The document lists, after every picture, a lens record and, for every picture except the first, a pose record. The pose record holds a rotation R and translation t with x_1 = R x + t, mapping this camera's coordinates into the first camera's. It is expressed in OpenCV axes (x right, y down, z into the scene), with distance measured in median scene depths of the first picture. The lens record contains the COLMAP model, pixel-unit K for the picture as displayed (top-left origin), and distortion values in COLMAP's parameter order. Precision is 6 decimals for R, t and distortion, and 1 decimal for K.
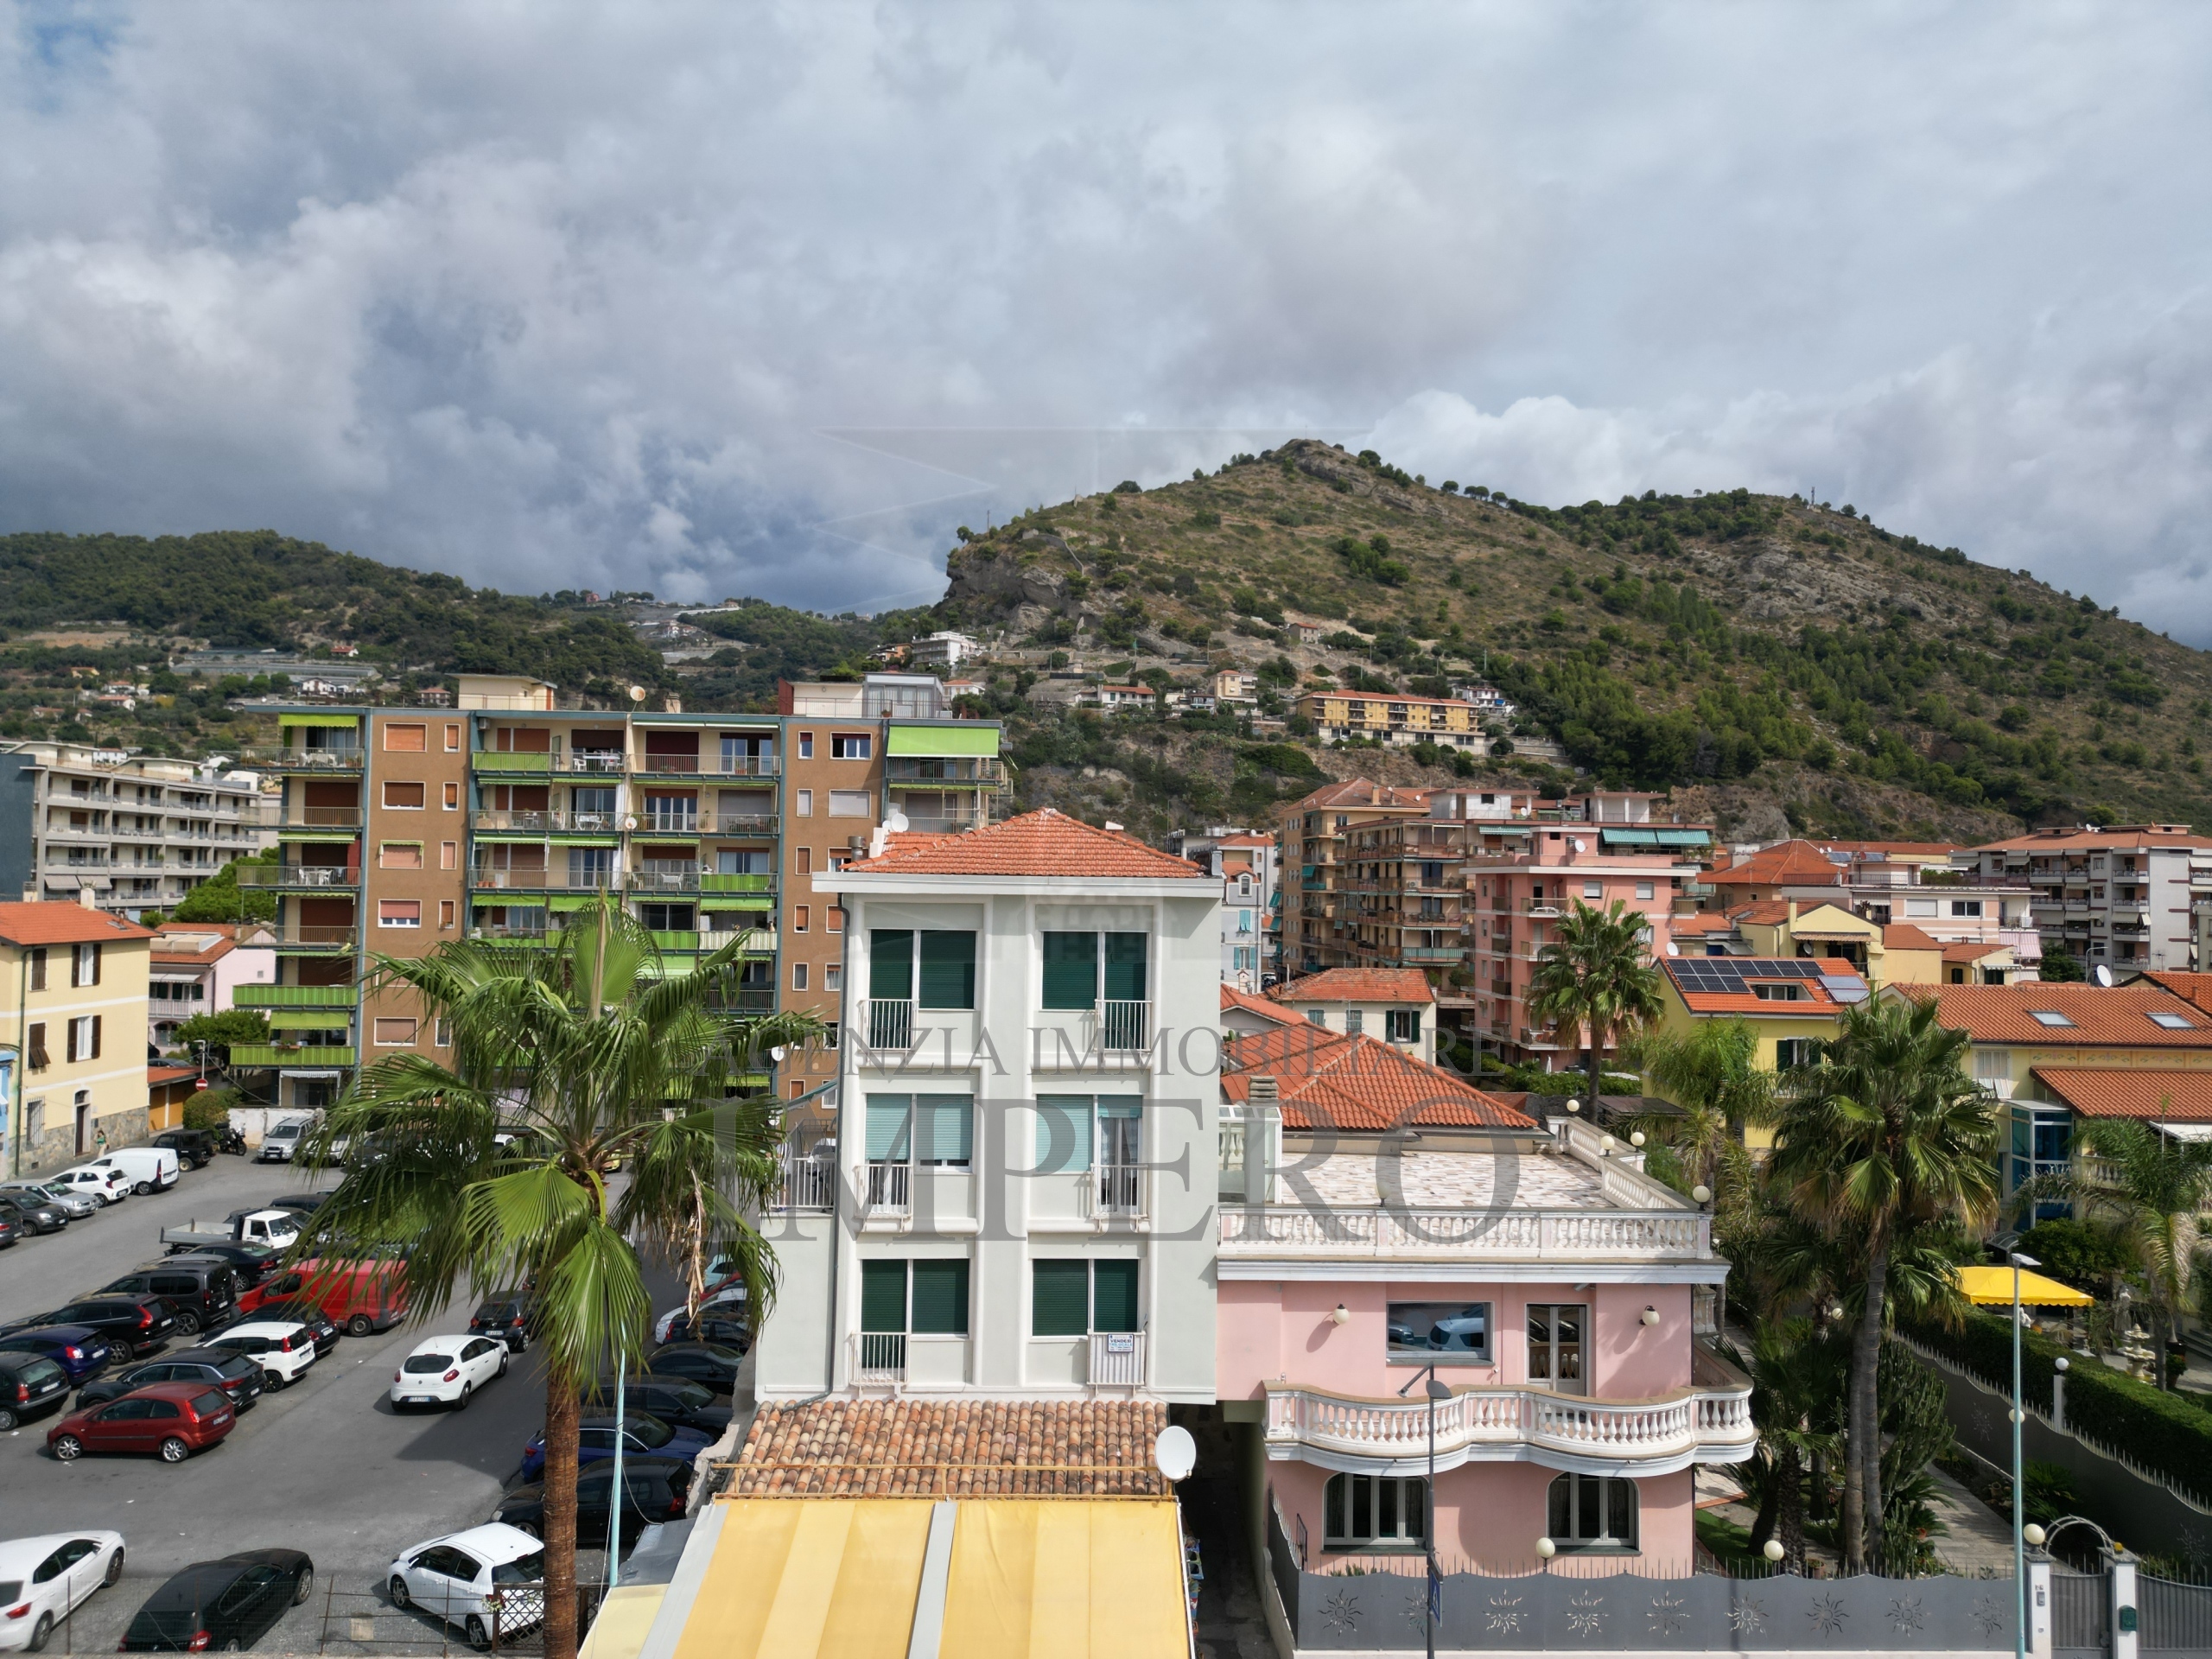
lens RADIAL K [[1563.9, 0, 1106.5], [0, 1563.9, 814.3], [0, 0, 1]] dist [0.033966, -0.003073]
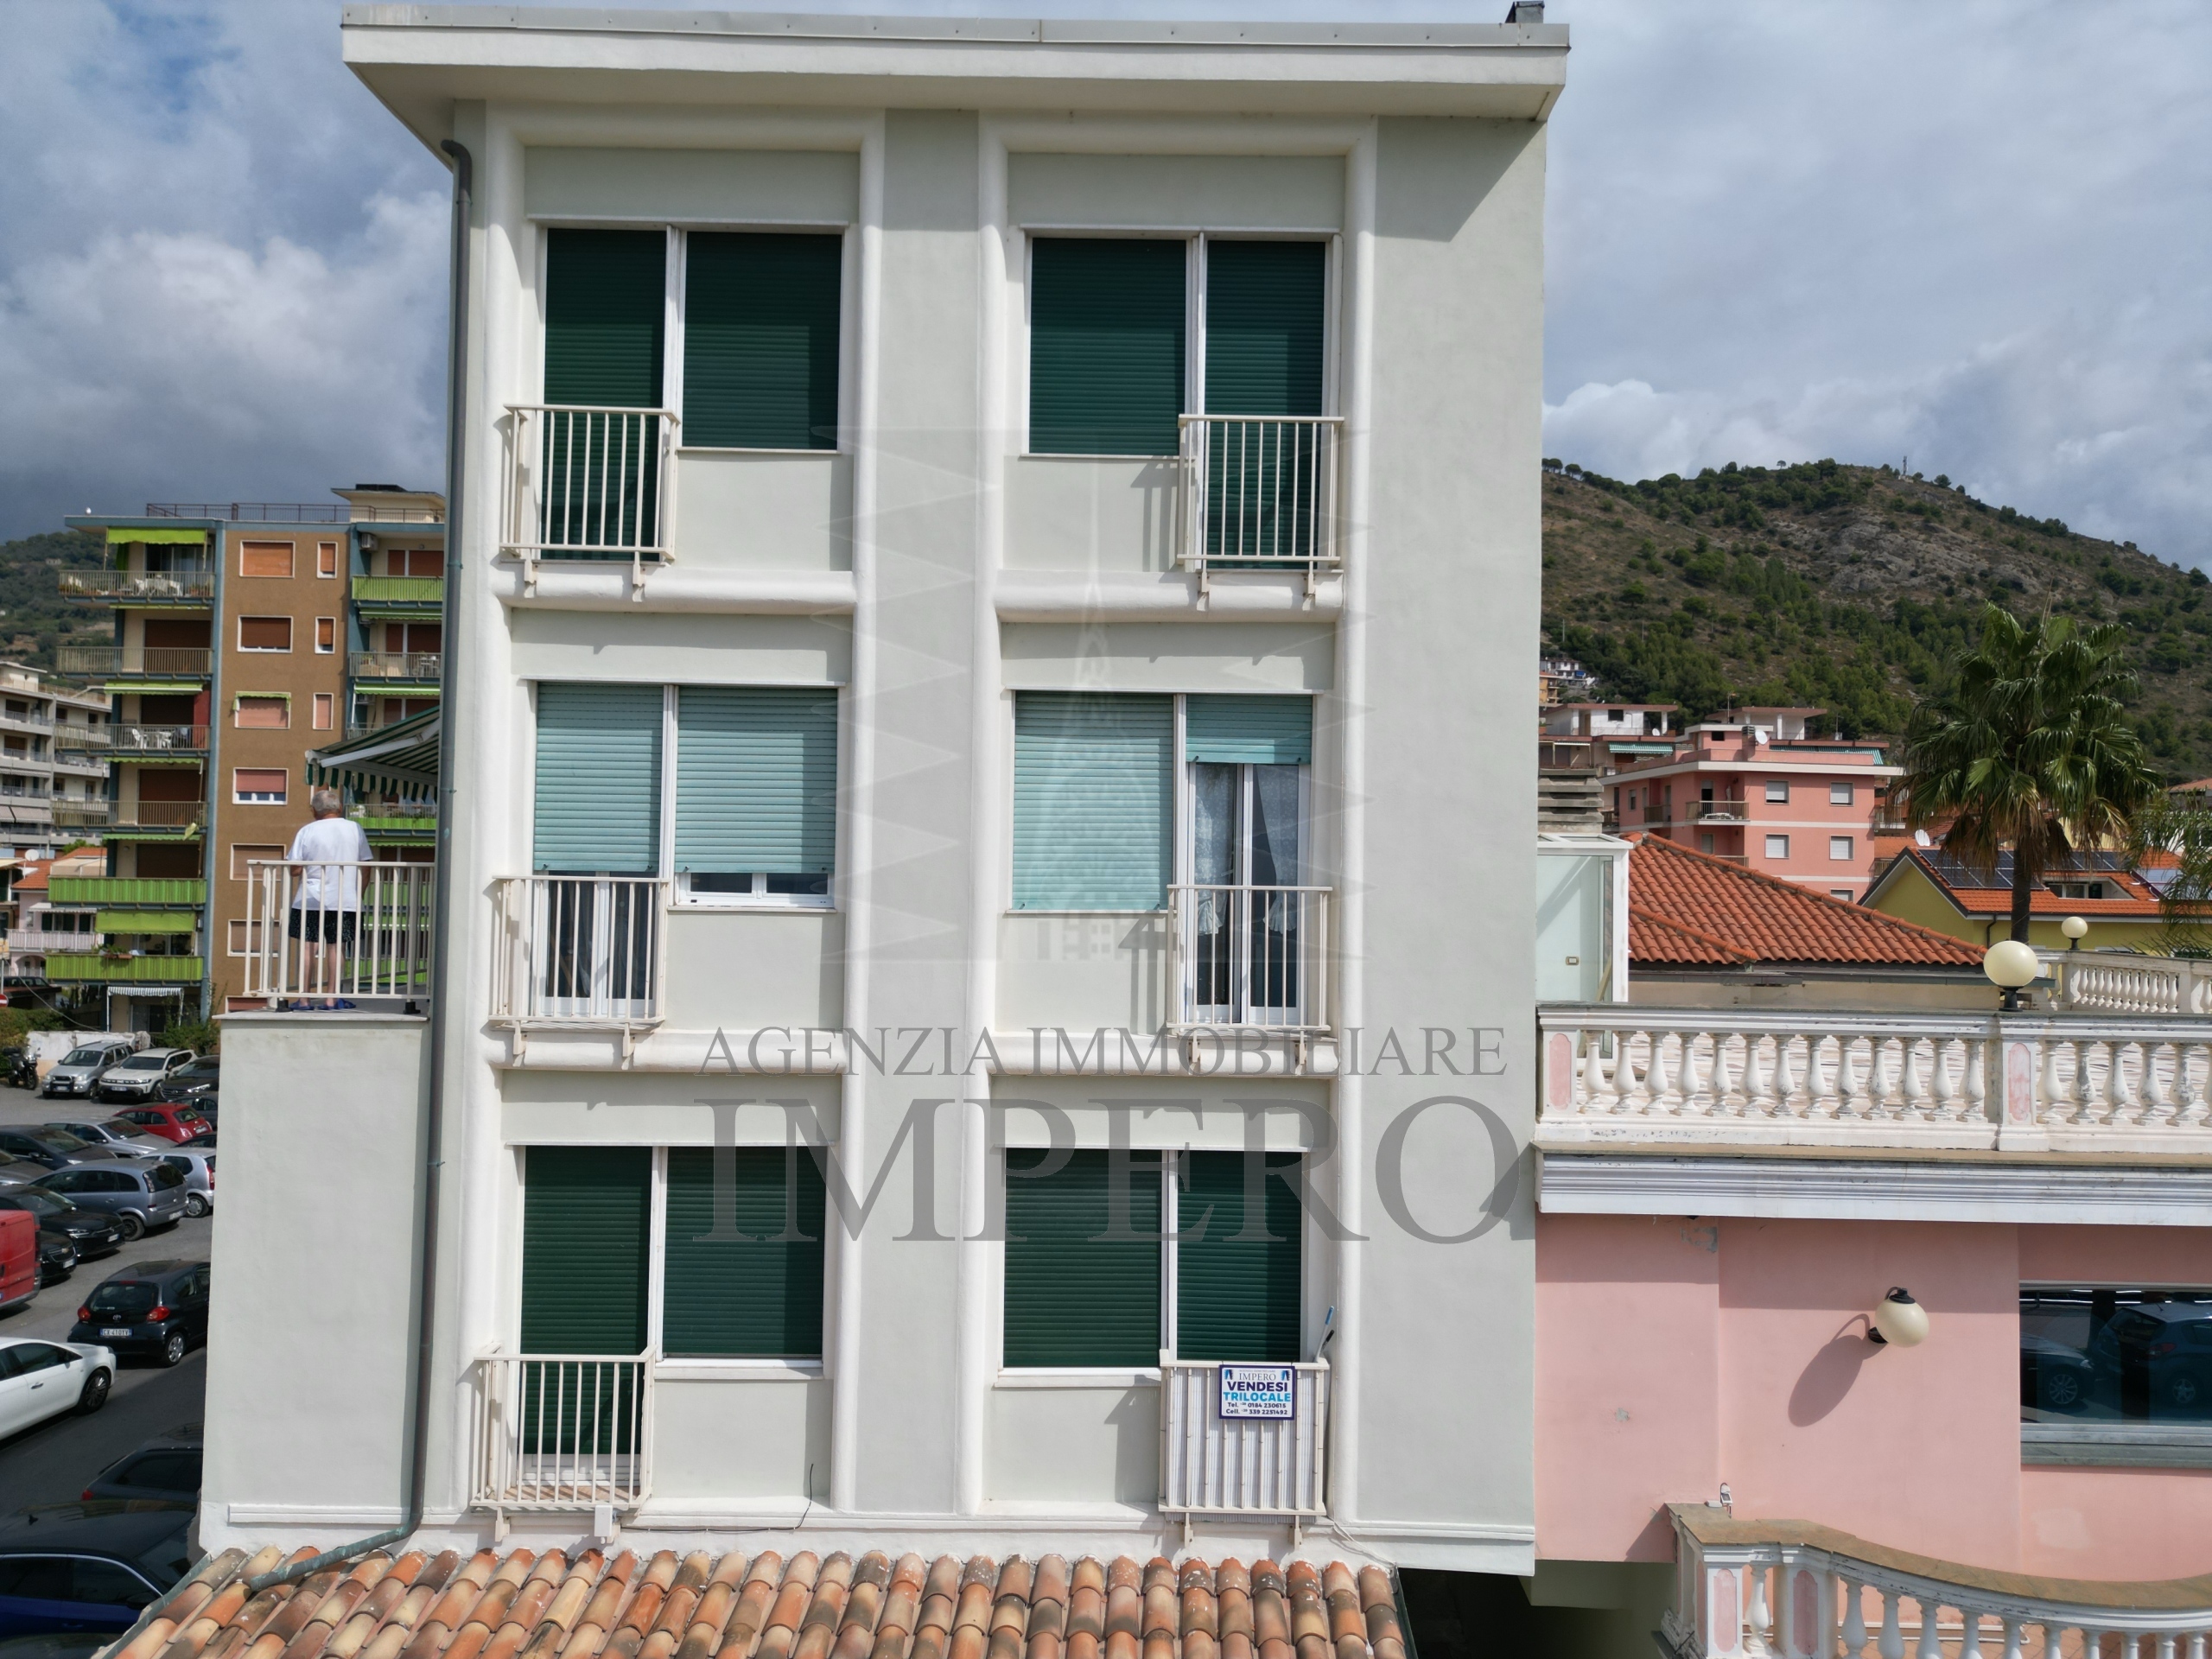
lens RADIAL K [[1554.5, 0, 1107.6], [0, 1554.5, 820.7], [0, 0, 1]] dist [0.066203, -0.057570]
pose [[0.999314, -0.001617, -0.037003, -0.009035], [0.001811, 0.999985, 0.005205, 0.177471], [0.036994, -0.005269, 0.999302, 0.555211]]
